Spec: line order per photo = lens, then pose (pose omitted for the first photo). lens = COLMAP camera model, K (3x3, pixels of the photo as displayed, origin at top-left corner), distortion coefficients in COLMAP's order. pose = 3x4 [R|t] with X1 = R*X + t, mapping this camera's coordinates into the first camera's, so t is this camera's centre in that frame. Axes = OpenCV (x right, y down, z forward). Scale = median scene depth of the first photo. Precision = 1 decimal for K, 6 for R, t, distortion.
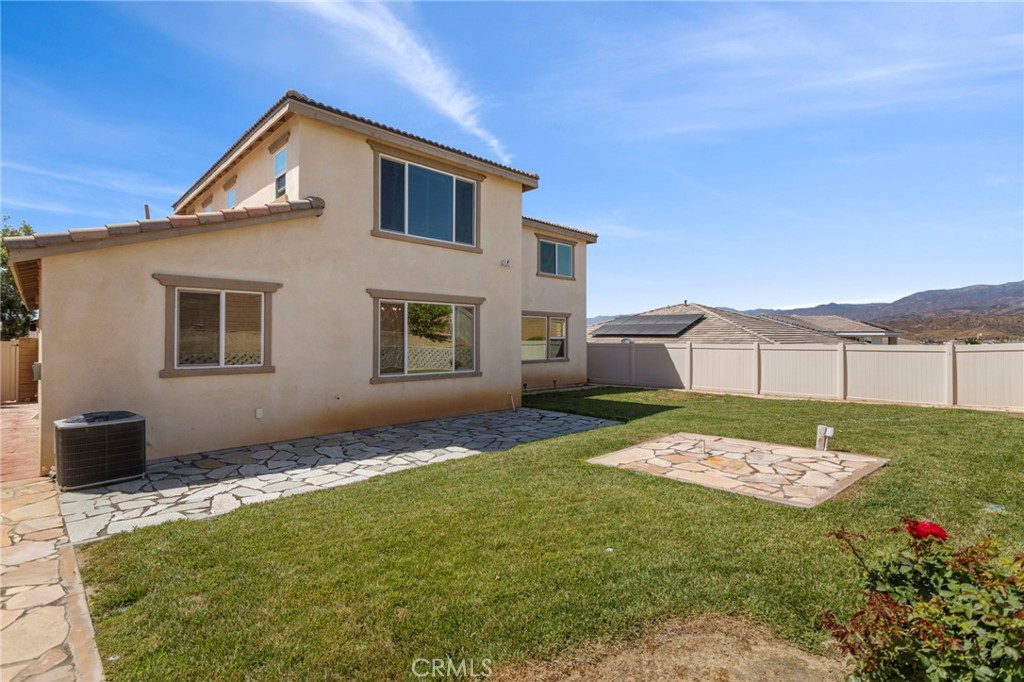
lens RADIAL K [[486.0, 0, 512.0], [0, 486.0, 341.0], [0, 0, 1]] dist [0.000720, 0.000383]
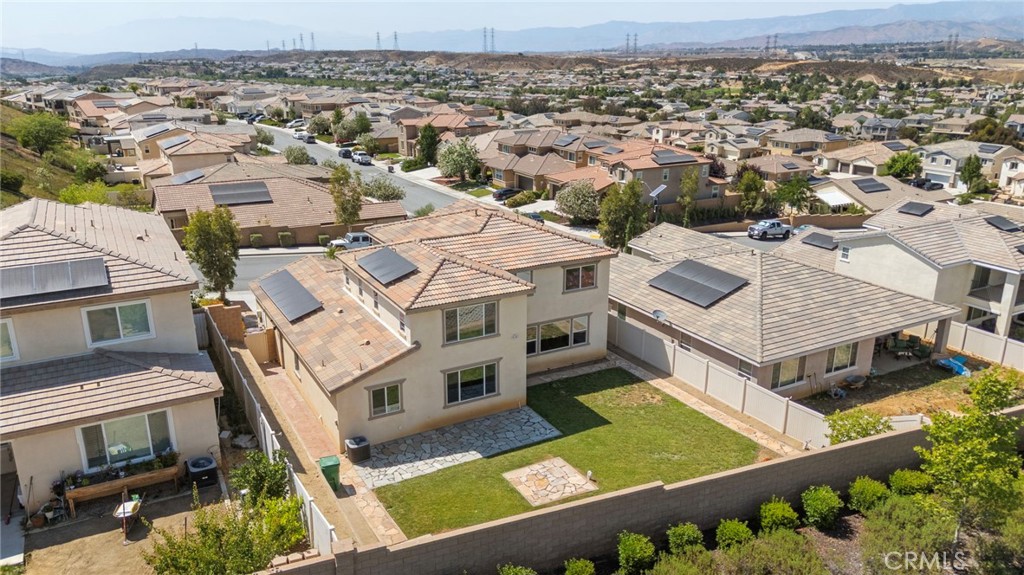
lens RADIAL K [[747.6, 0, 512.0], [0, 747.6, 287.5], [0, 0, 1]] dist [0.068283, -0.057412]
pose [[0.965101, 0.080757, -0.249114, 0.793051], [-0.003469, 0.955123, 0.296189, -1.405009], [0.261854, -0.284989, 0.922071, -1.855975]]
